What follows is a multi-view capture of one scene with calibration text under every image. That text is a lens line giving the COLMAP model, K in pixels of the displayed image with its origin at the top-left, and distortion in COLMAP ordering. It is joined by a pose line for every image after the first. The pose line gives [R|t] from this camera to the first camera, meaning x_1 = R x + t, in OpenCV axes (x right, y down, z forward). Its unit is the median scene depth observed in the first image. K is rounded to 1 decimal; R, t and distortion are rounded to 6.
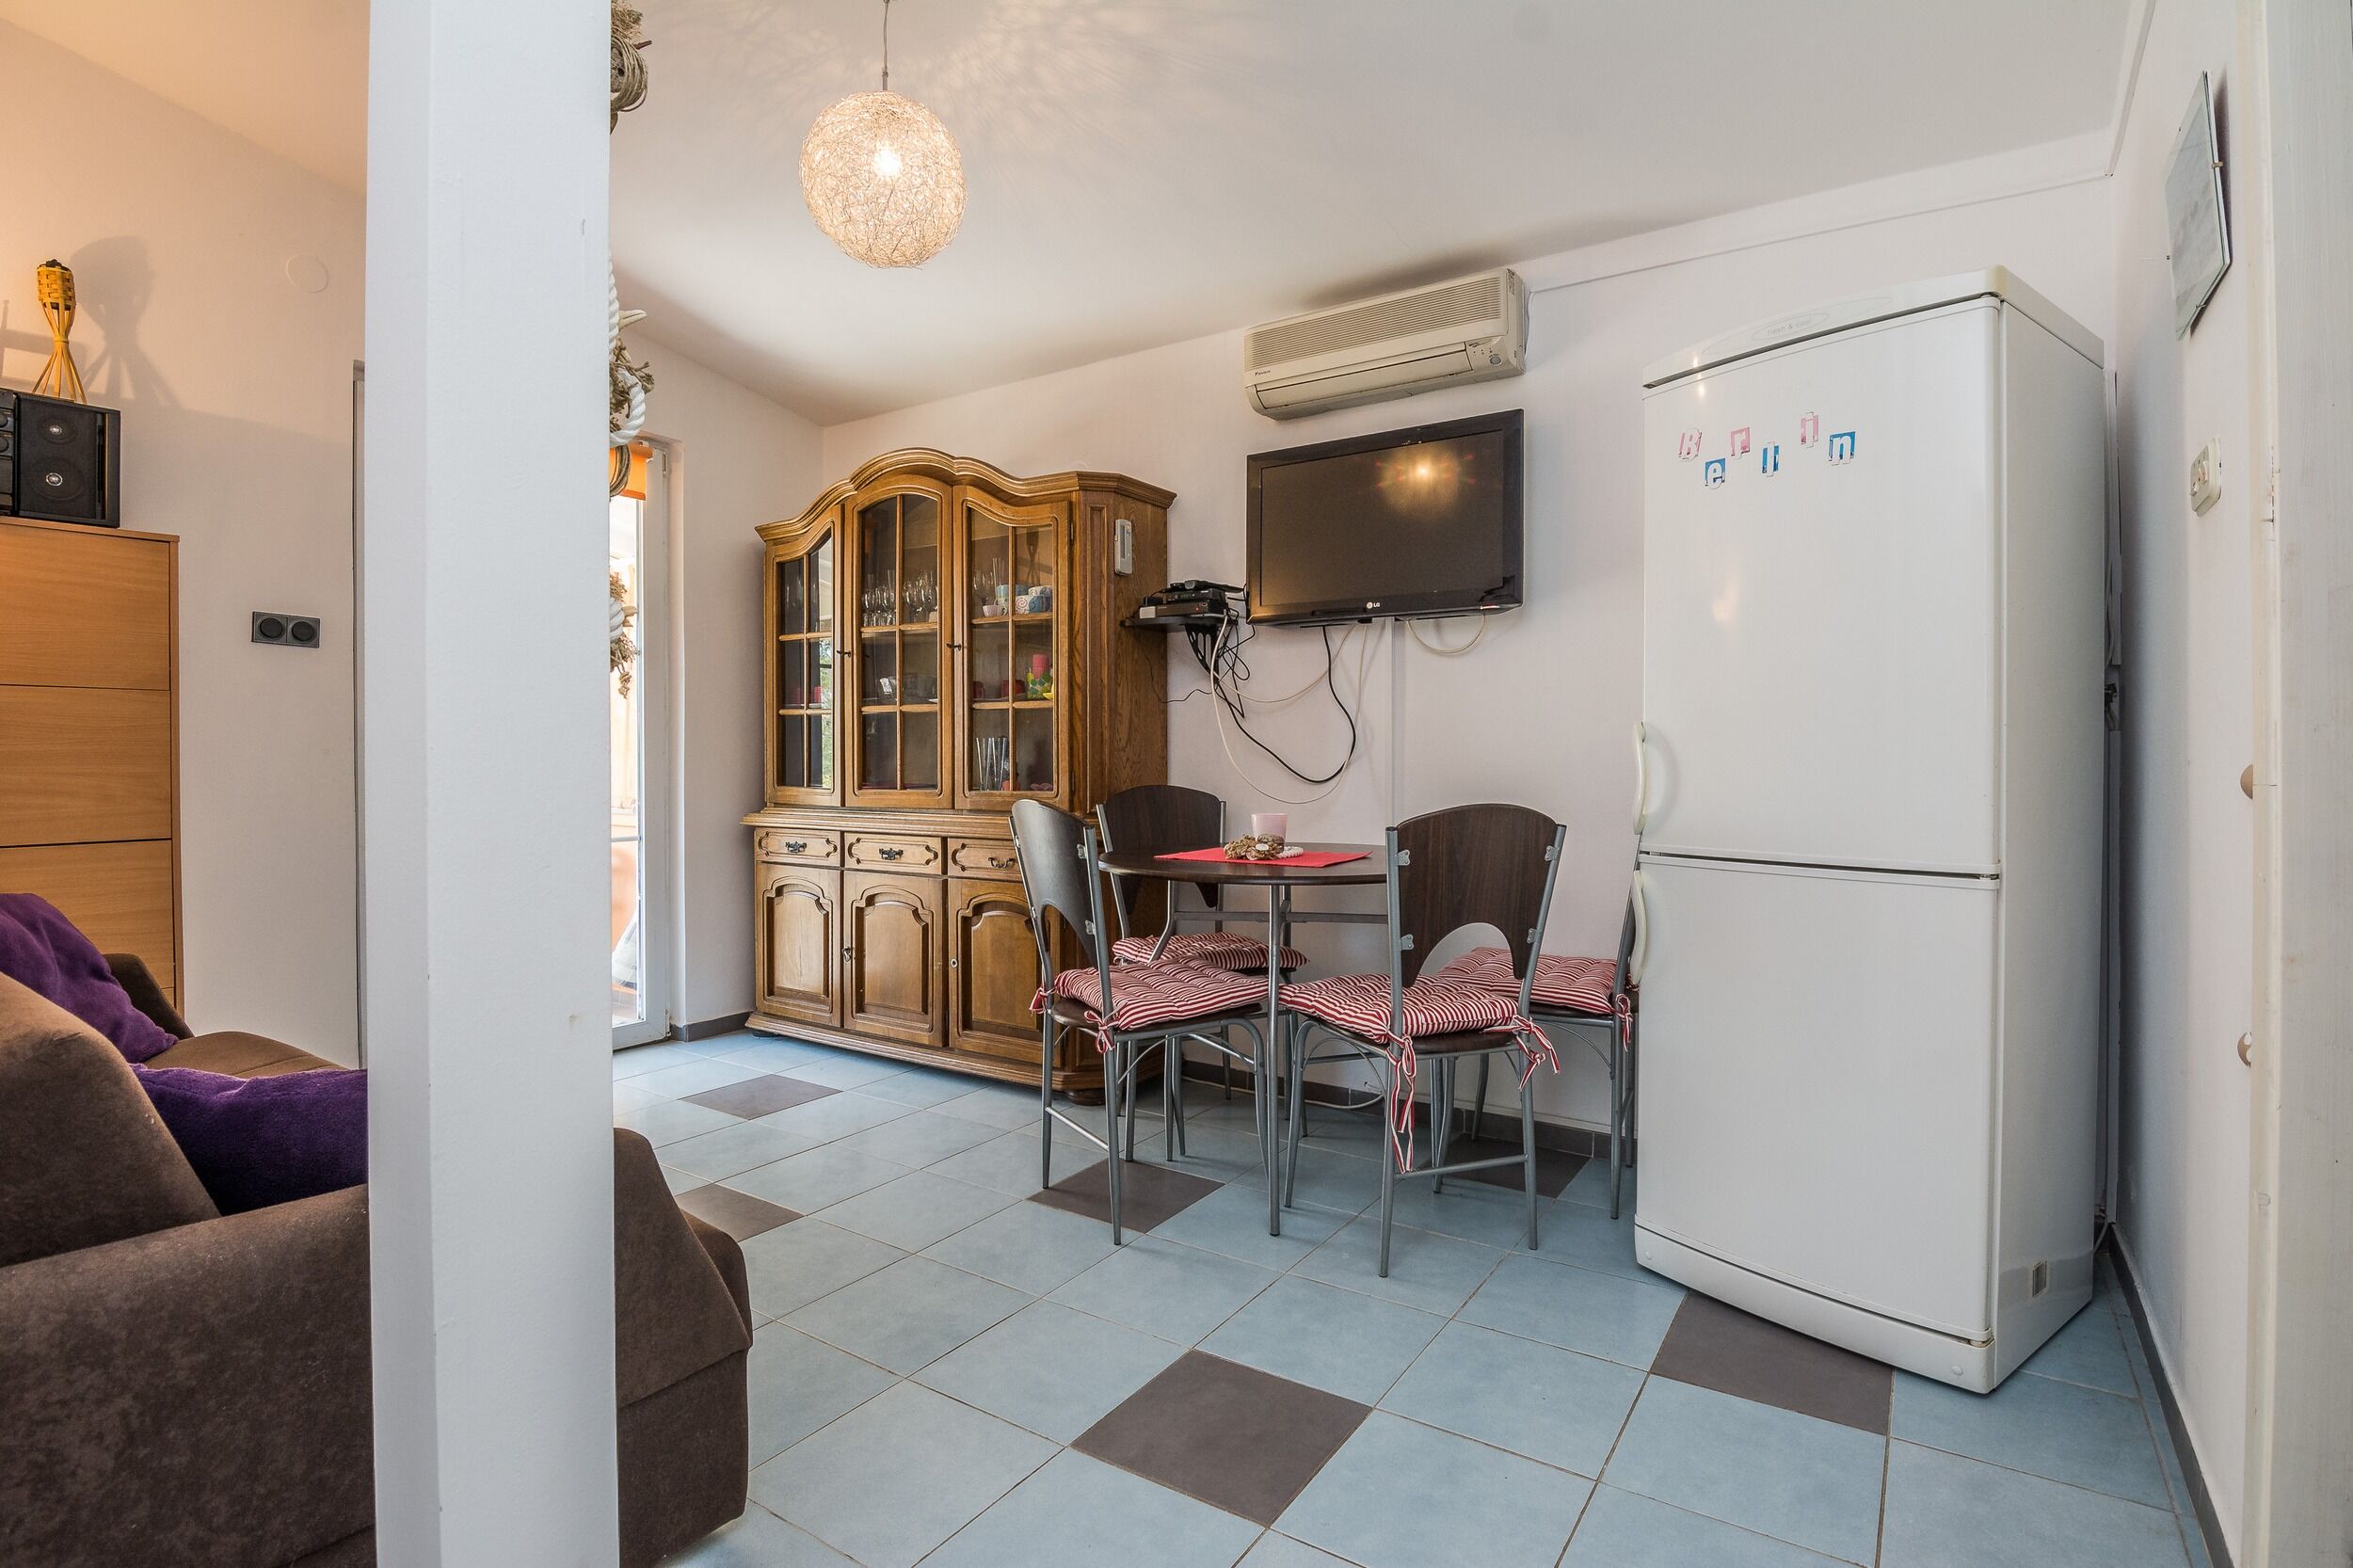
lens RADIAL K [[1197.8, 0, 1169.1], [0, 1197.8, 772.2], [0, 0, 1]] dist [-0.038450, -0.001727]
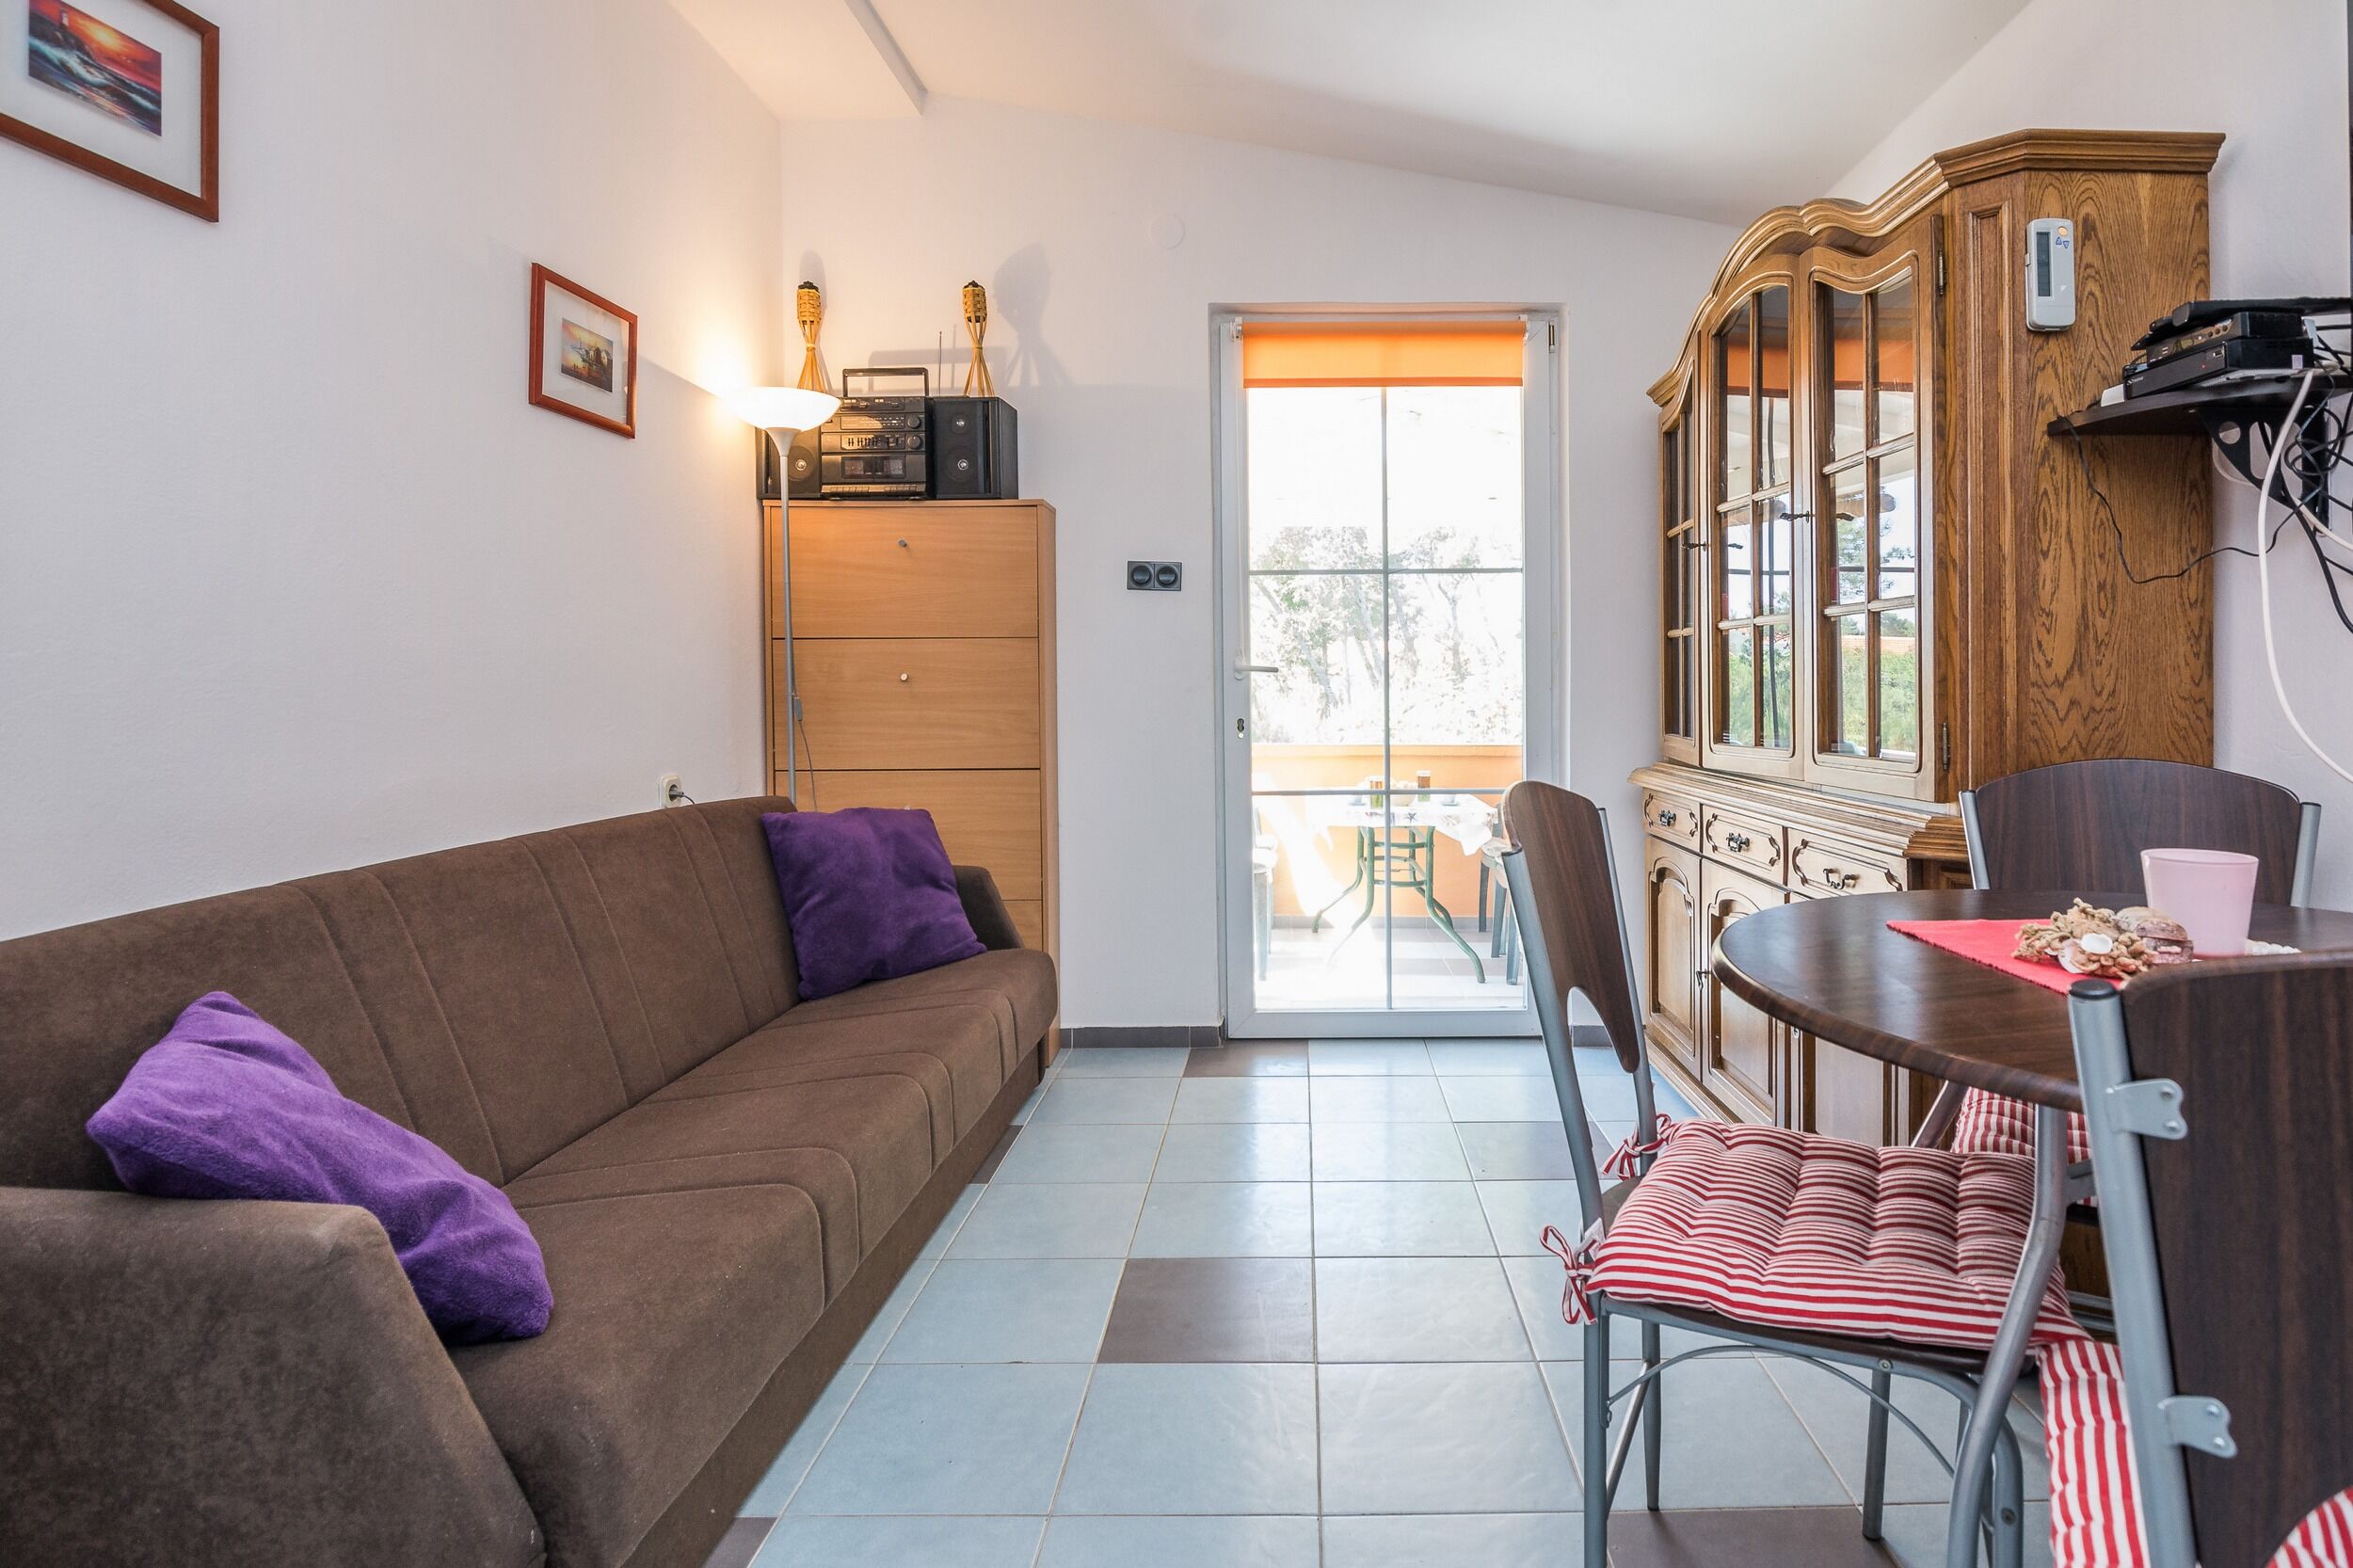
lens RADIAL K [[1197.8, 0, 1285.2], [0, 1197.8, 721.4], [0, 0, 1]] dist [-0.038450, -0.001727]
pose [[0.534702, 0.019933, -0.844805, 0.225881], [-0.007511, 0.999794, 0.018835, -0.011078], [0.845007, -0.003726, 0.534742, 0.521655]]
